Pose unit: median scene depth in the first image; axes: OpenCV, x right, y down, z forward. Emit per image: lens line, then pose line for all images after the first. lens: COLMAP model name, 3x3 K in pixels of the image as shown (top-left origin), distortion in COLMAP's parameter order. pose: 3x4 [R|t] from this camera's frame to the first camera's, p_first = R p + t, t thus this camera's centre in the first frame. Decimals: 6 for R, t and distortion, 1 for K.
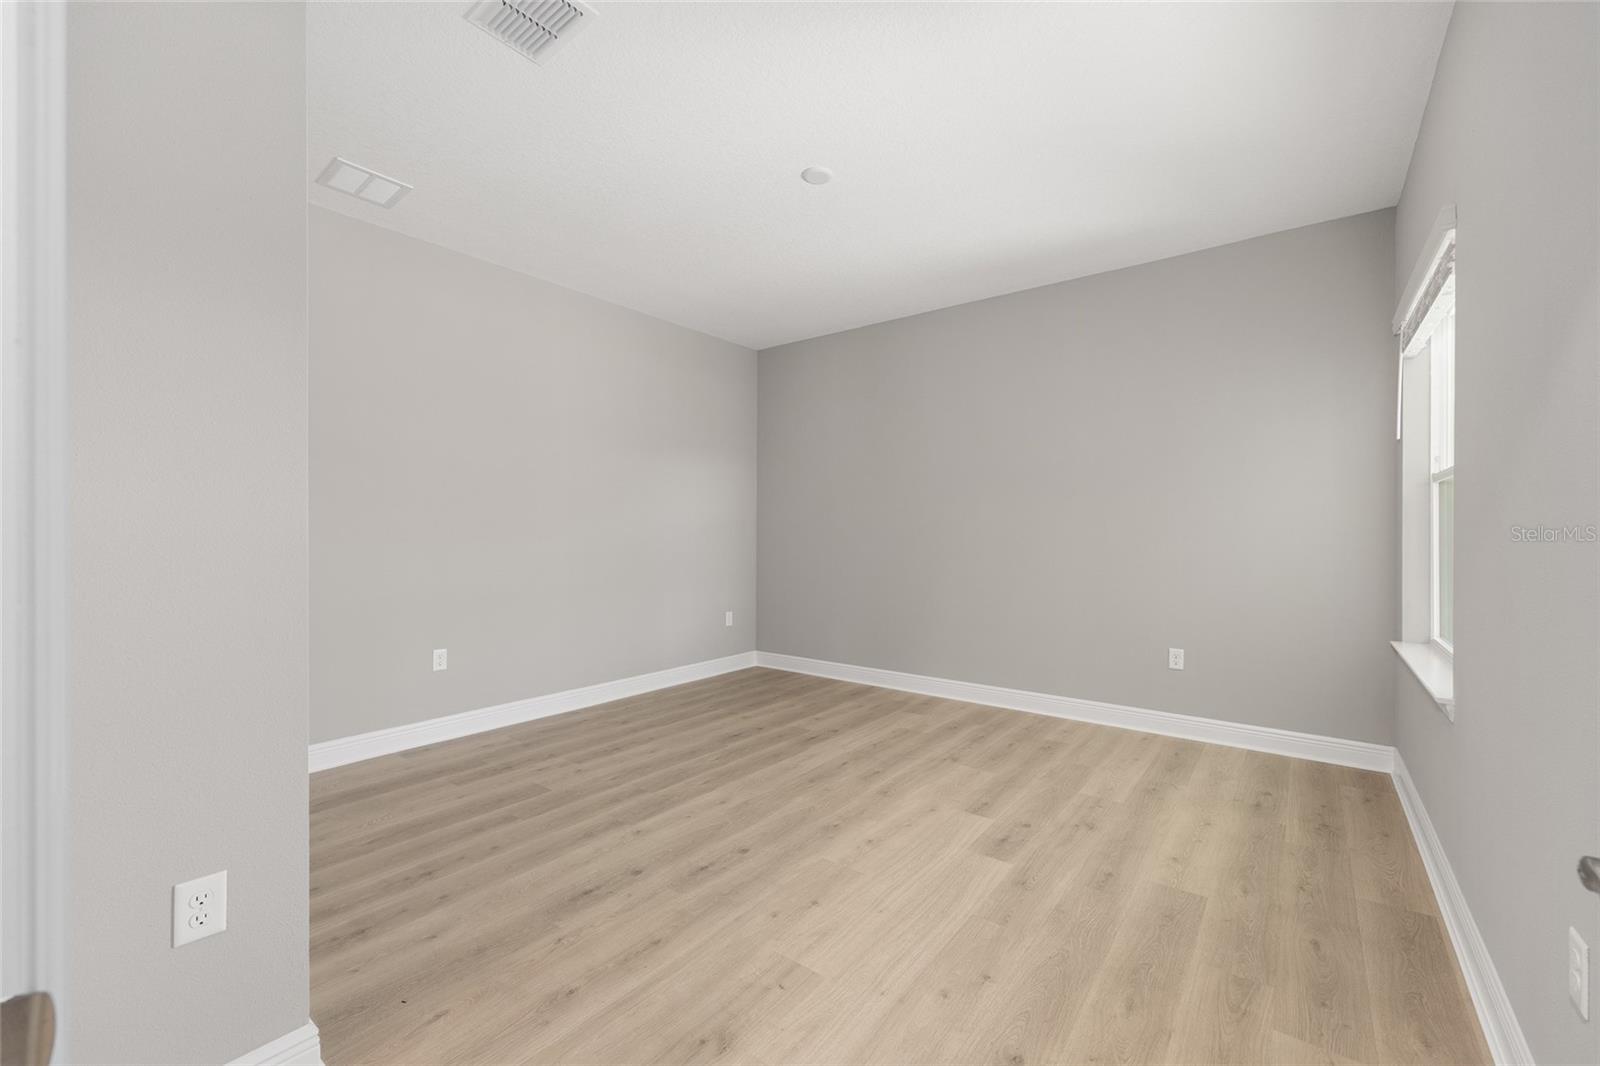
lens RADIAL K [[649.4, 0, 799.5], [0, 649.4, 530.9], [0, 0, 1]] dist [-0.003200, -0.000114]
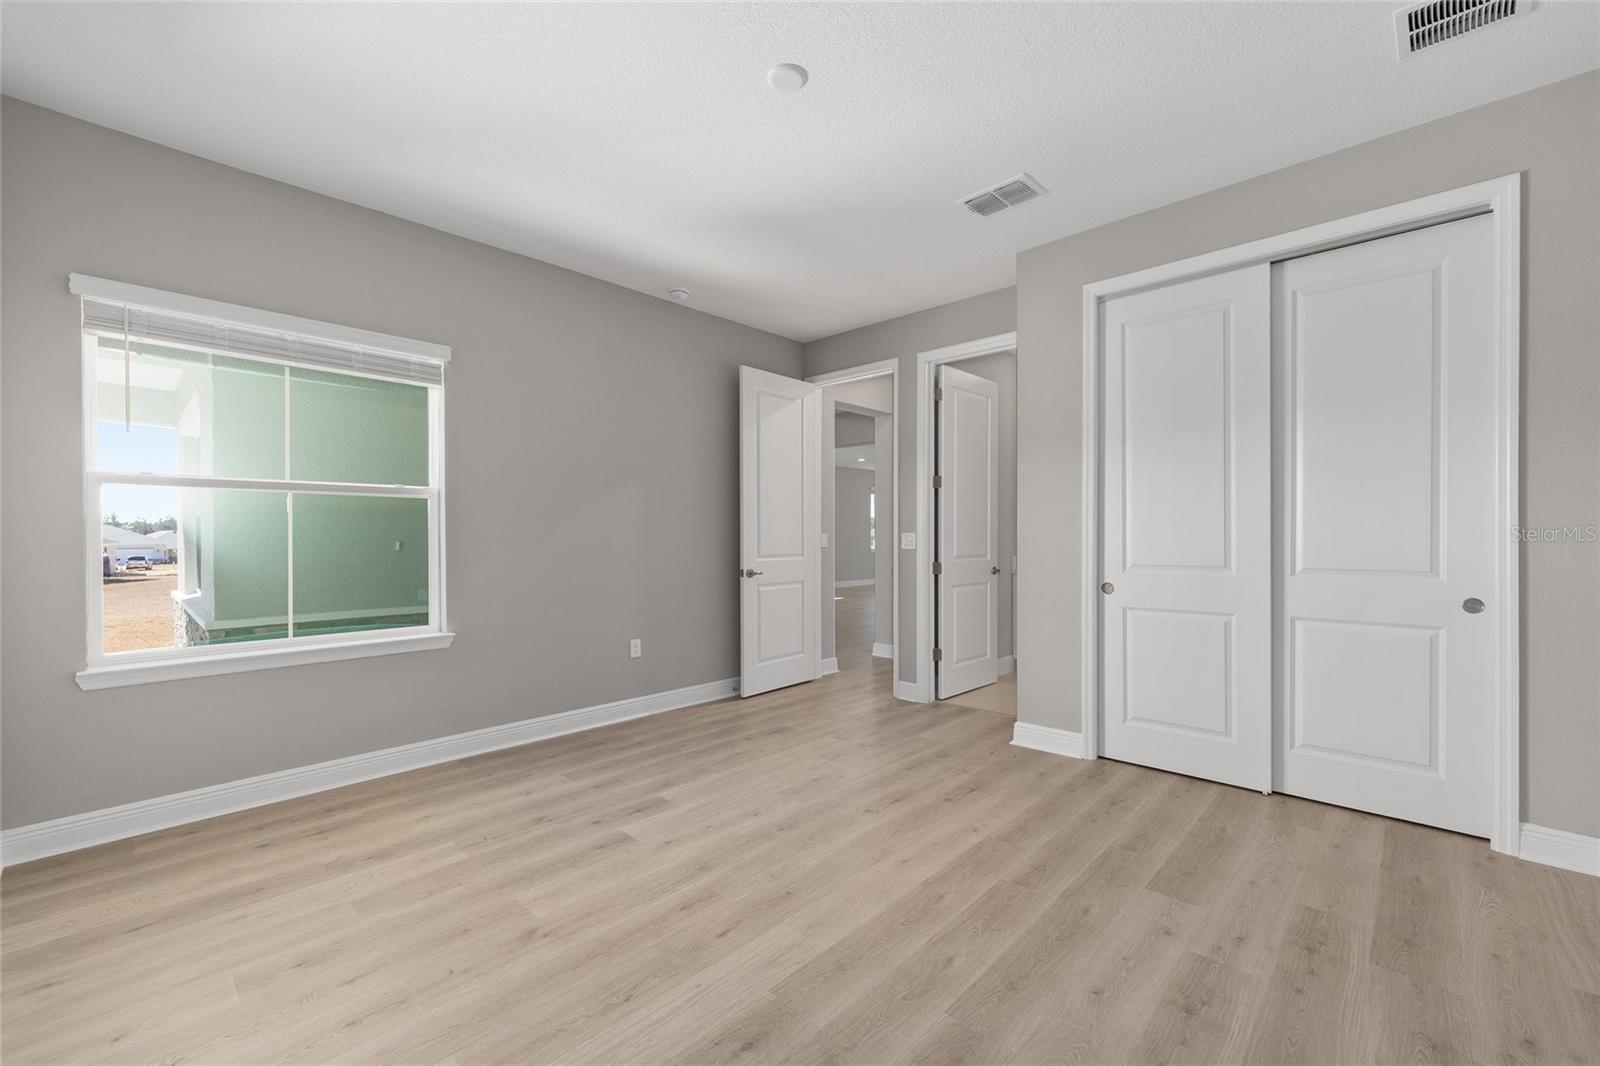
lens RADIAL K [[649.4, 0, 796.3], [0, 649.4, 538.4], [0, 0, 1]] dist [-0.003200, -0.000114]
pose [[-0.994745, 0.000981, 0.102383, -0.067450], [0.001411, 0.999990, 0.004128, -0.000900], [-0.102378, 0.004251, -0.994737, 1.884932]]
